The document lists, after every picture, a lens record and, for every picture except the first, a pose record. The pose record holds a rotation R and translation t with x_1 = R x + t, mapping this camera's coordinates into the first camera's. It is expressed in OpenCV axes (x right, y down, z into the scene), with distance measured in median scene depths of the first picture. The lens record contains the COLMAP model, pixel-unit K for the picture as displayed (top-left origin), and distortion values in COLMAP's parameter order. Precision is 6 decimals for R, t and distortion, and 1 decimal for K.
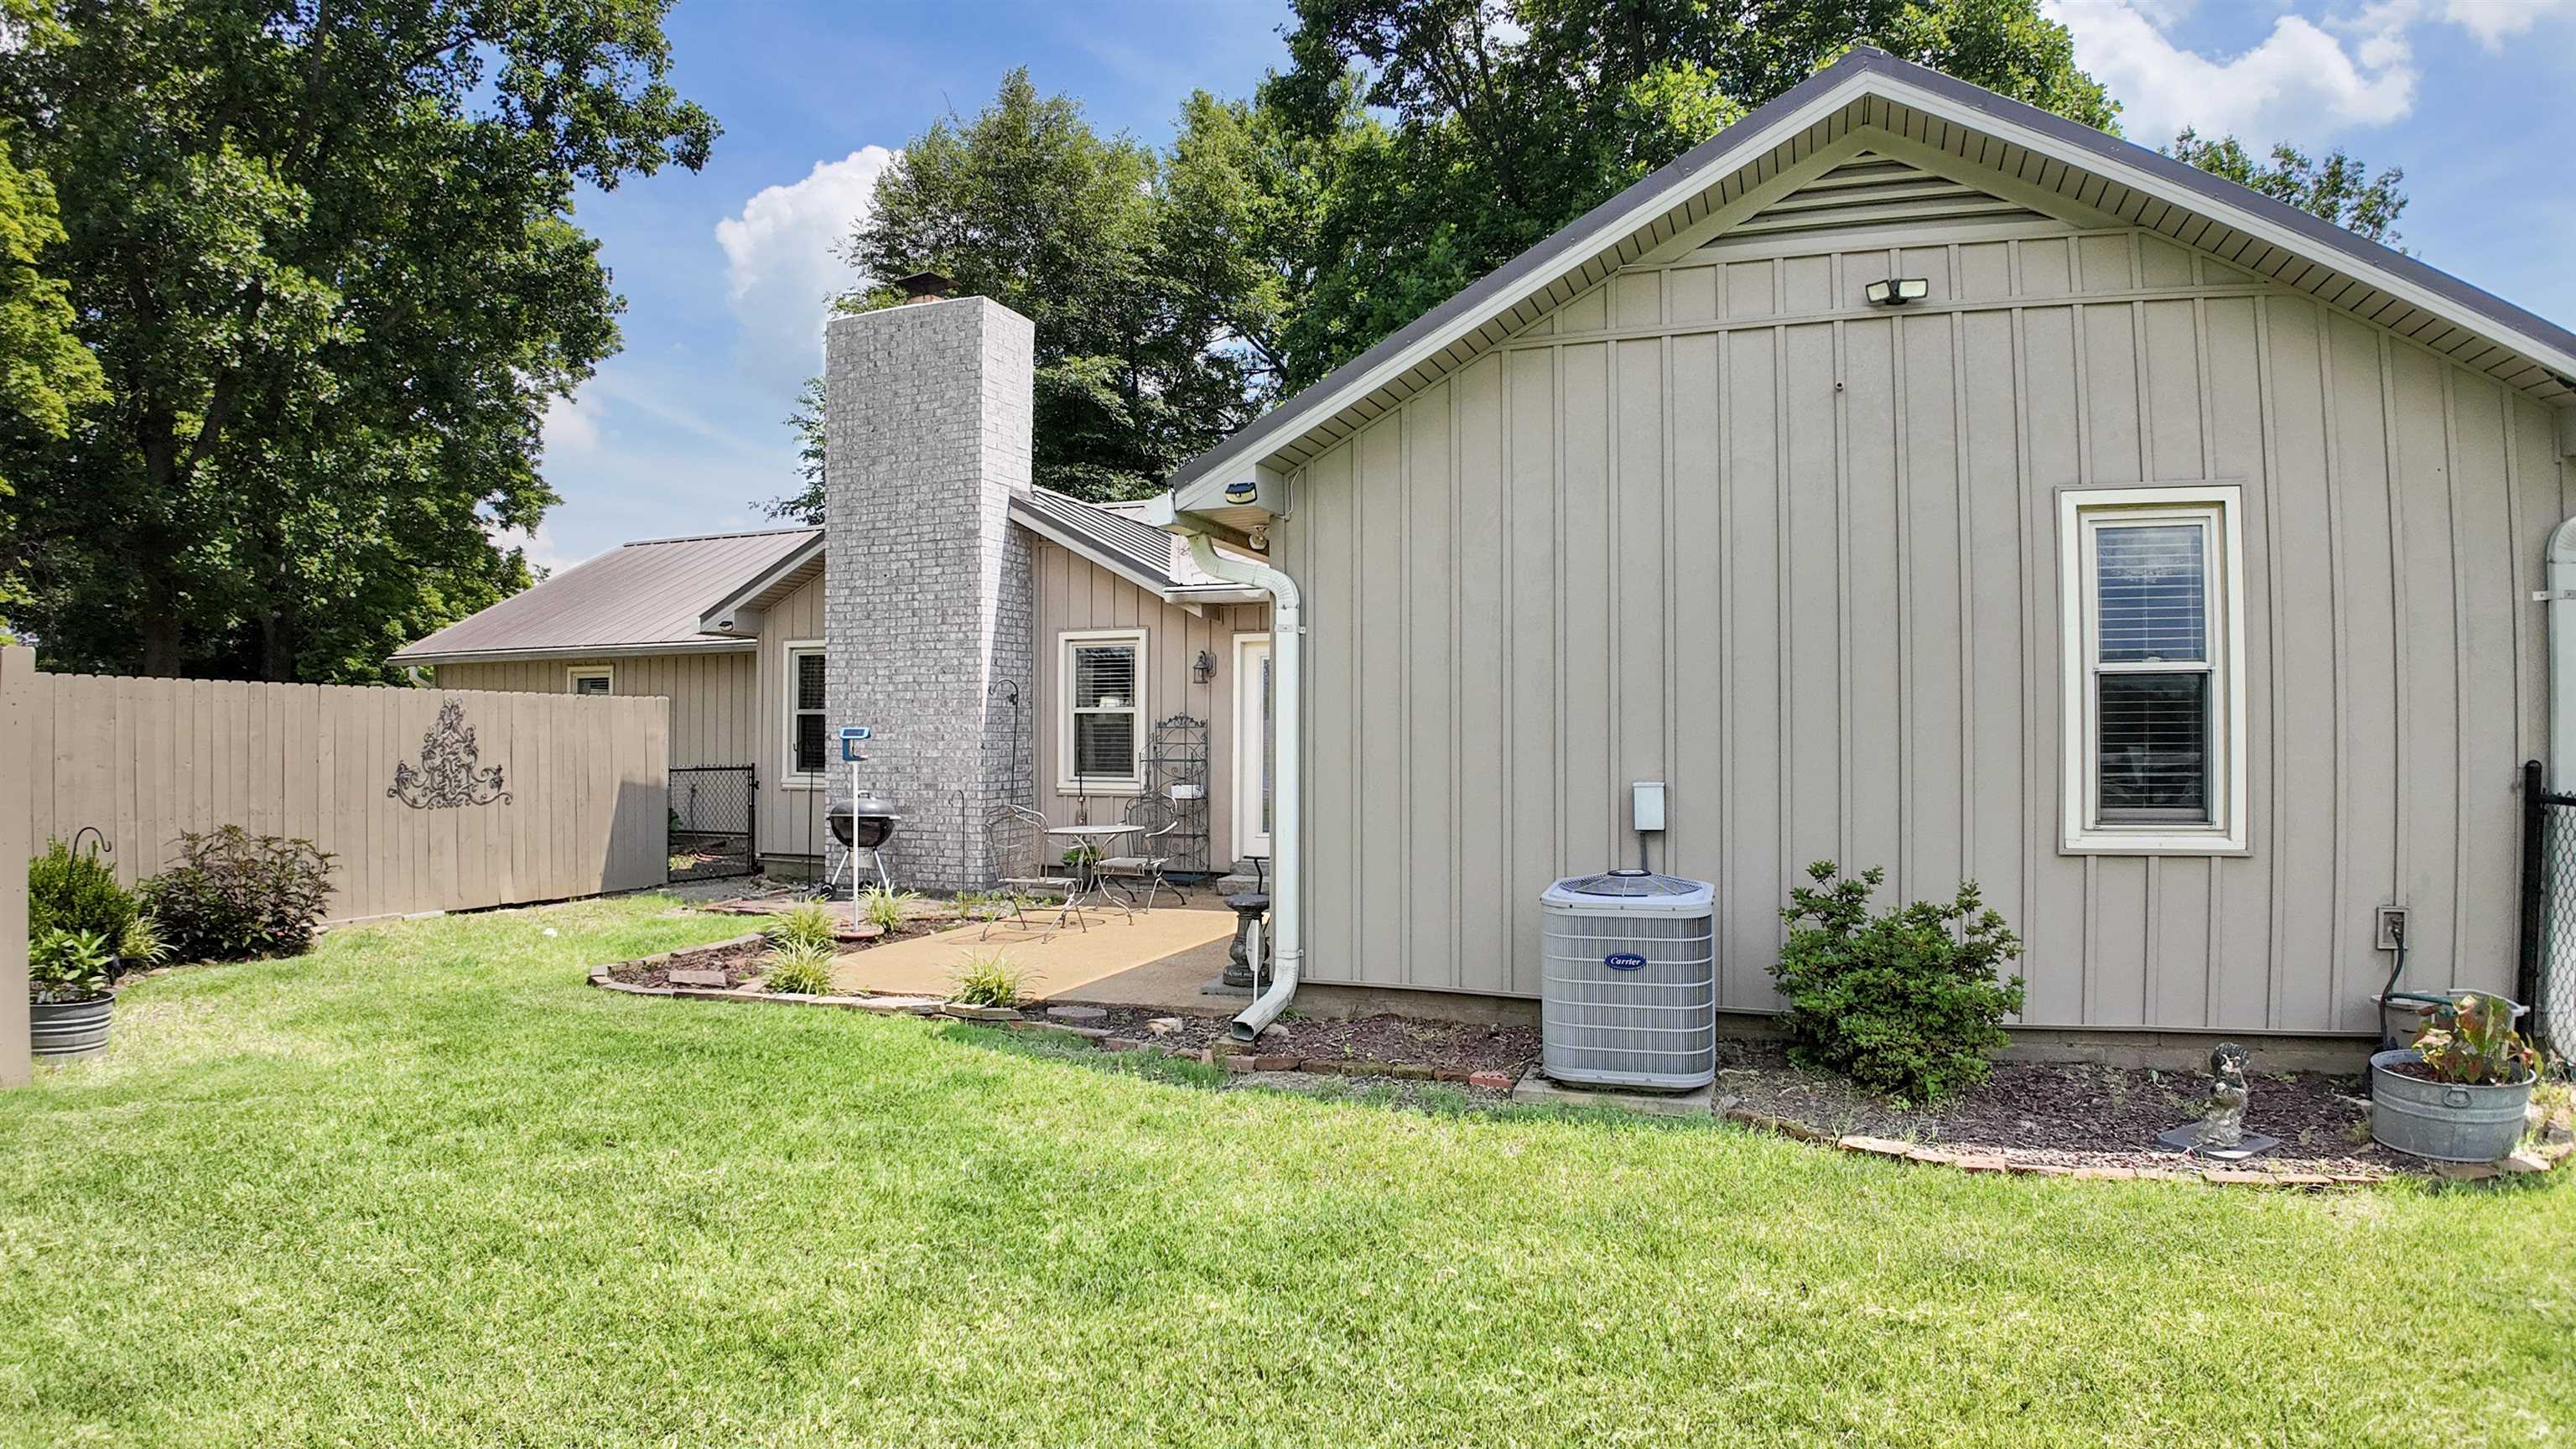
lens RADIAL K [[1376.4, 0, 1298.7], [0, 1376.4, 726.5], [0, 0, 1]] dist [-0.111070, -0.002611]
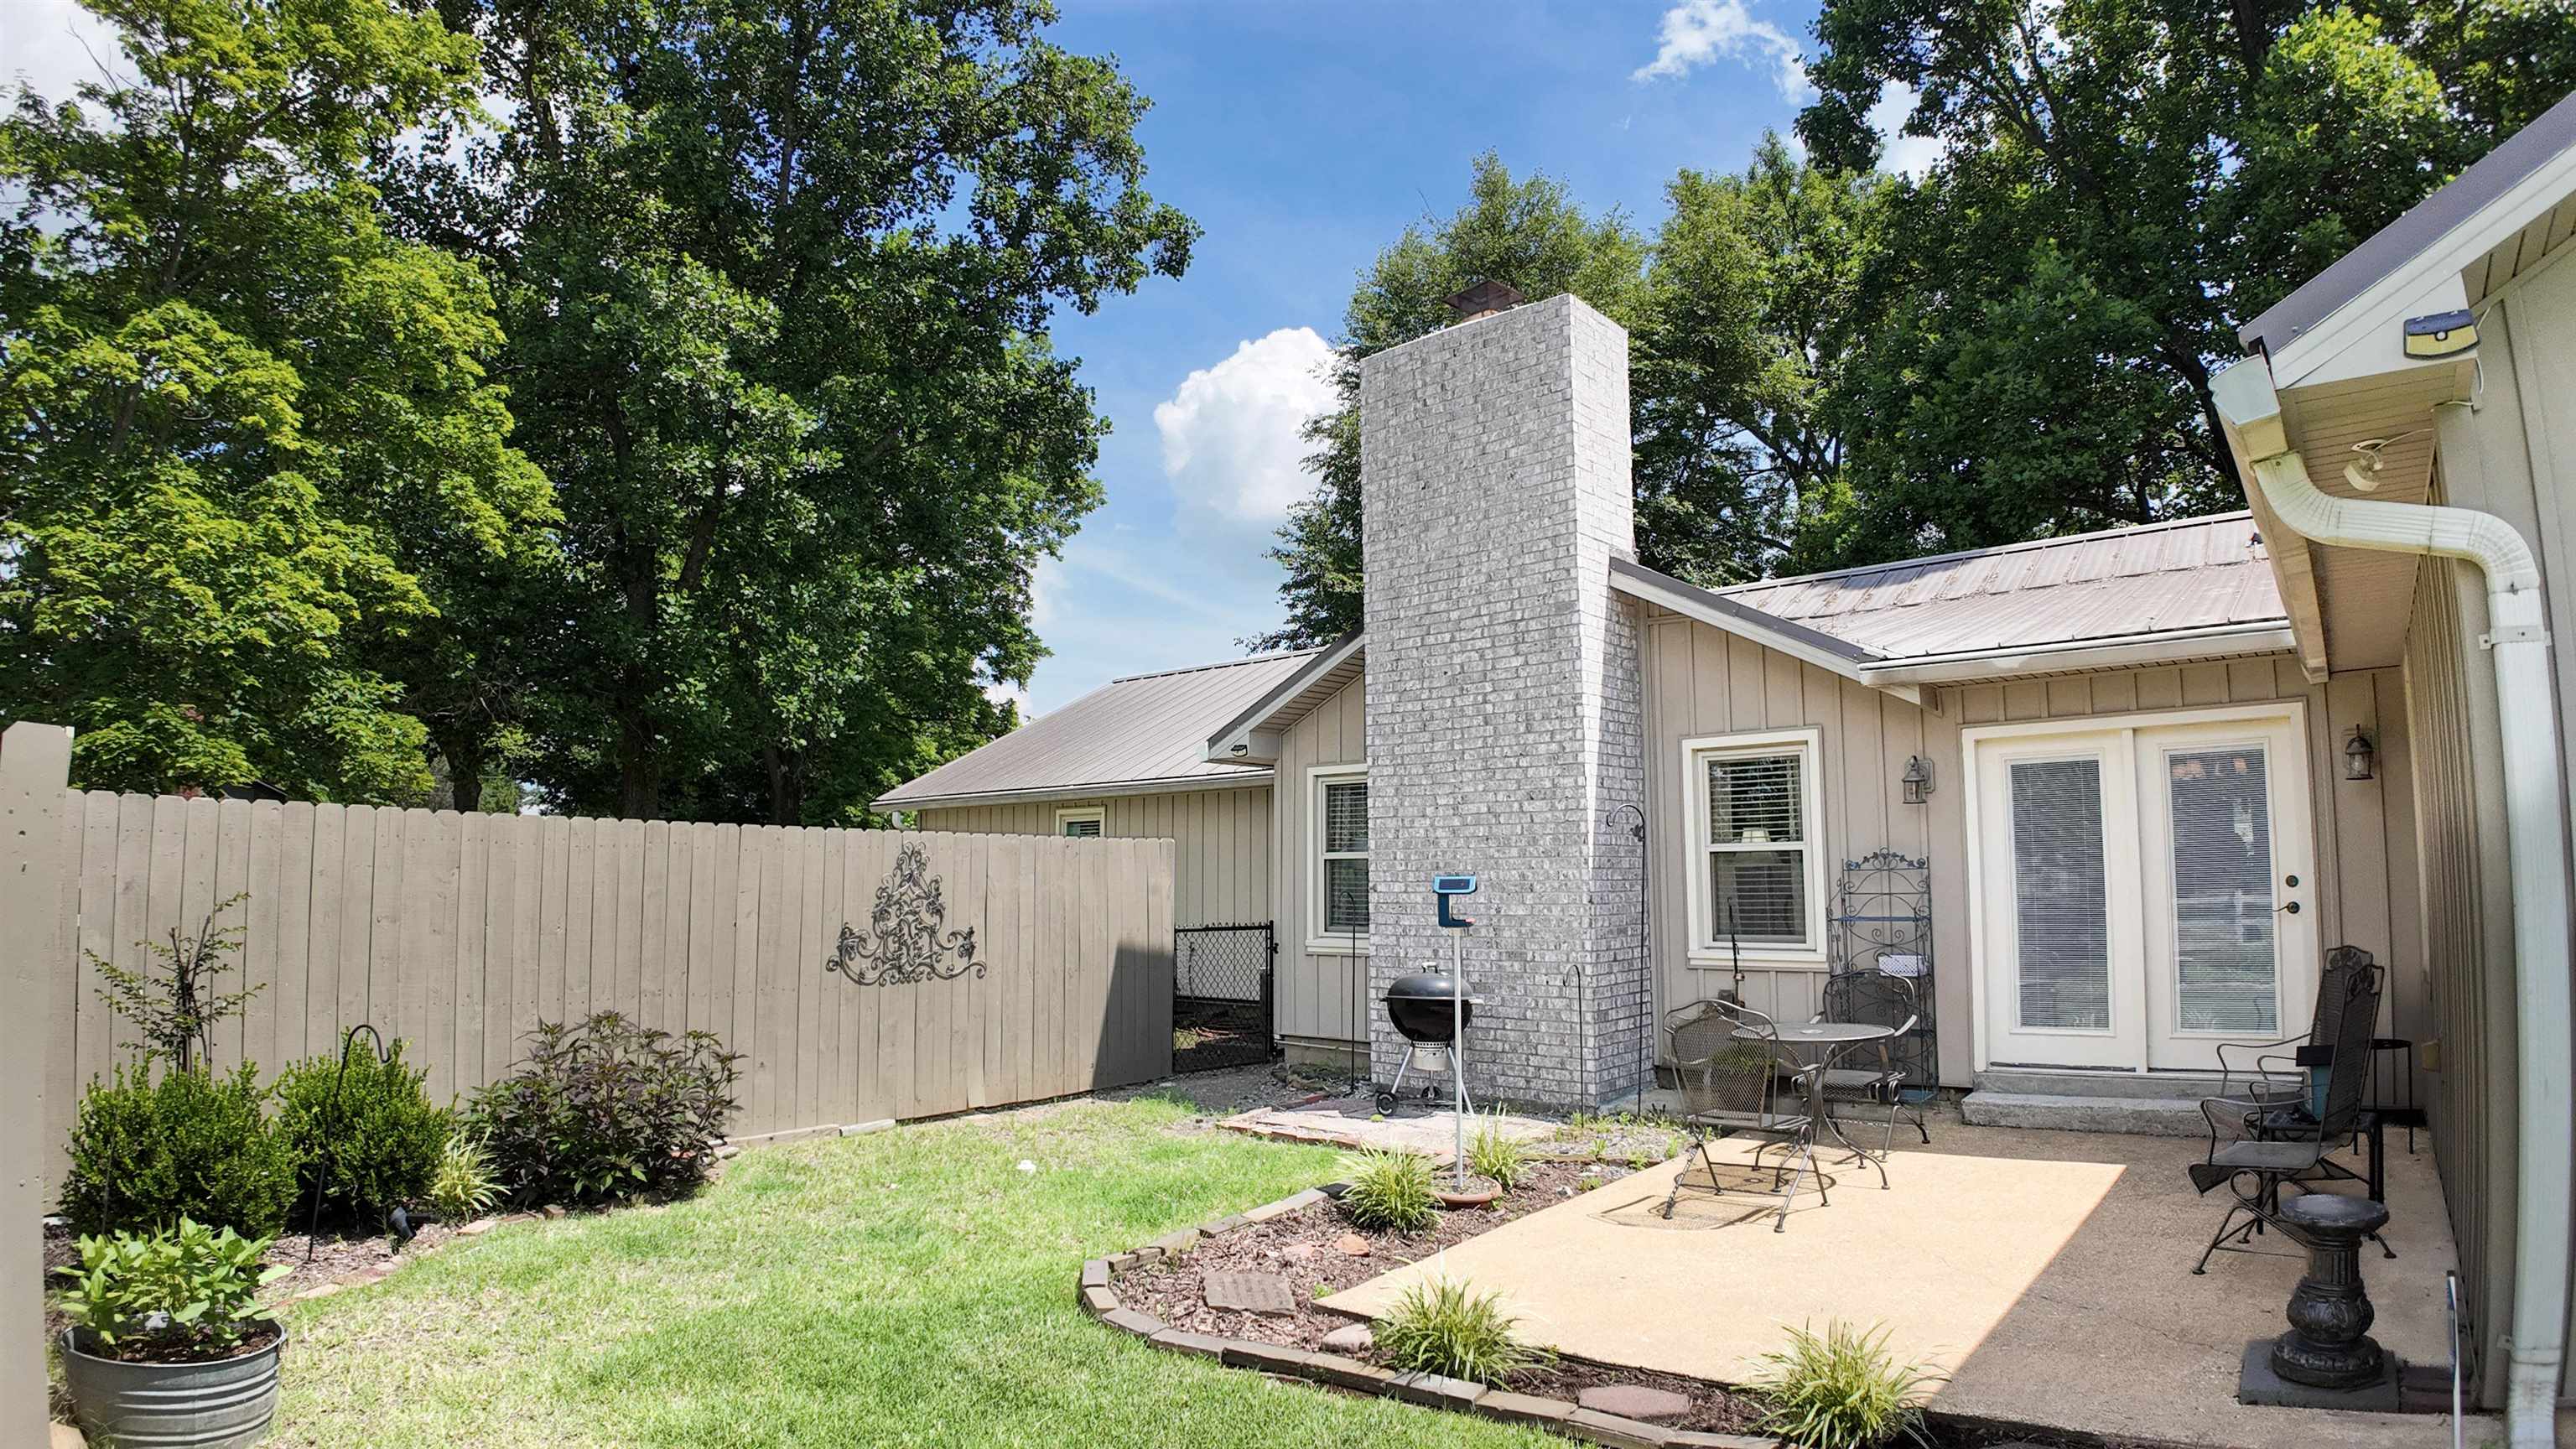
lens RADIAL K [[1376.4, 0, 1283.6], [0, 1376.4, 747.1], [0, 0, 1]] dist [-0.111070, -0.002611]
pose [[0.942644, -0.039365, -0.331471, -0.115299], [0.009522, 0.995789, -0.091179, -0.001052], [0.333665, 0.082793, 0.939049, 0.214678]]
